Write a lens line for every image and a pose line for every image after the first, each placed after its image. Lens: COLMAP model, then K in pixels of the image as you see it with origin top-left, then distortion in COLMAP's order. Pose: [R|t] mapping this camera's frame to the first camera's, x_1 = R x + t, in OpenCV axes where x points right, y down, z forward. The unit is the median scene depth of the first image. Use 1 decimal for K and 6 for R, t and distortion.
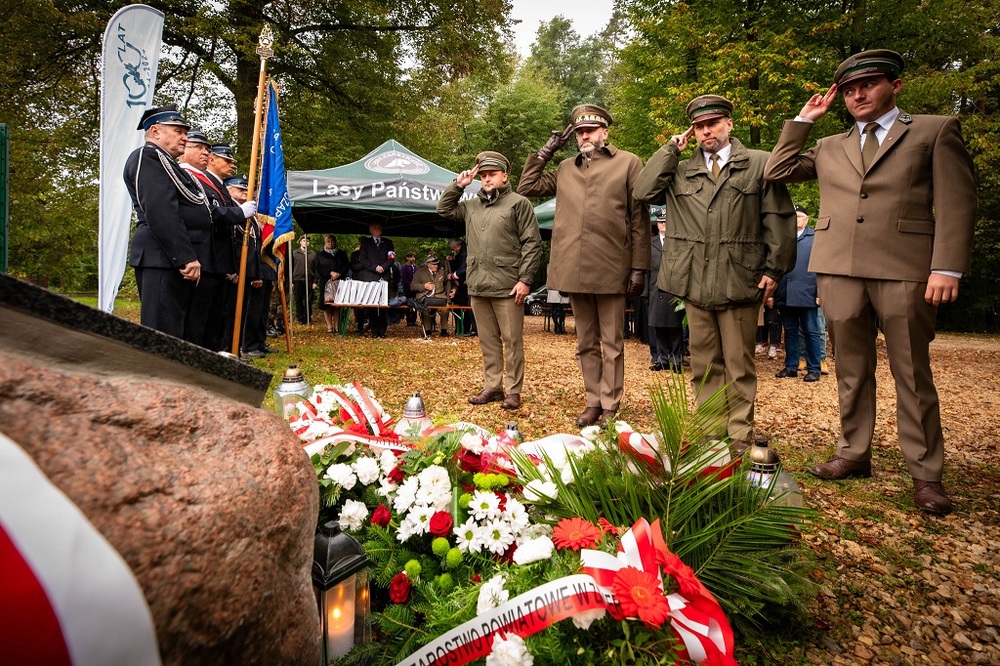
lens RADIAL K [[457.5, 0, 484.1], [0, 457.5, 278.2], [0, 0, 1]] dist [-0.004146, -0.001714]
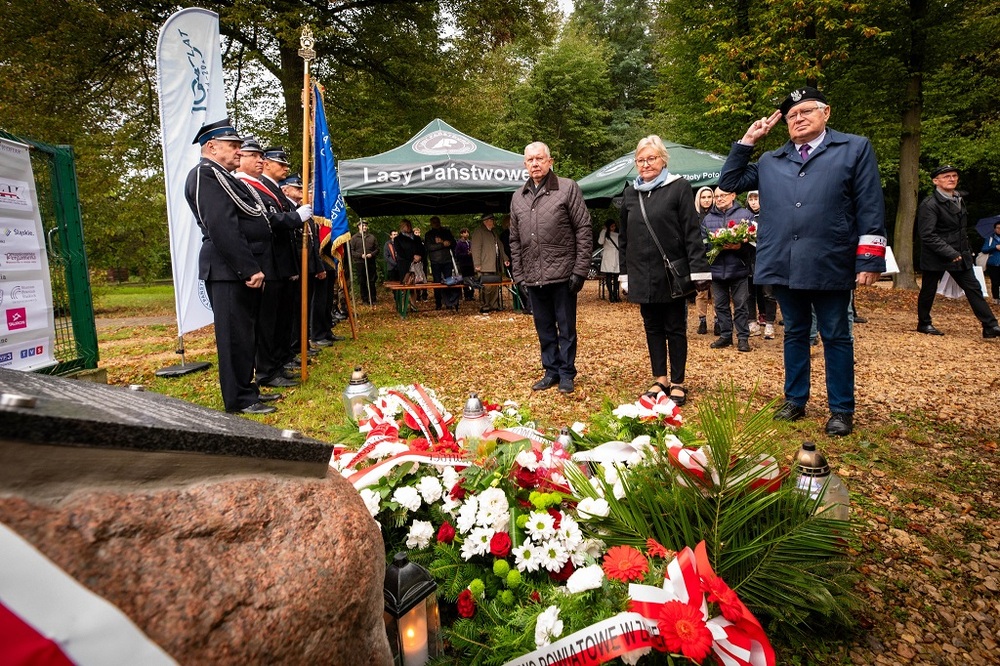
lens RADIAL K [[449.6, 0, 516.0], [0, 449.6, 282.8], [0, 0, 1]] dist [-0.004322, -0.001758]
pose [[0.997130, -0.053854, -0.053214, 0.029011], [0.058080, 0.994992, 0.081352, -0.147842], [0.048566, -0.084209, 0.995264, -0.004080]]
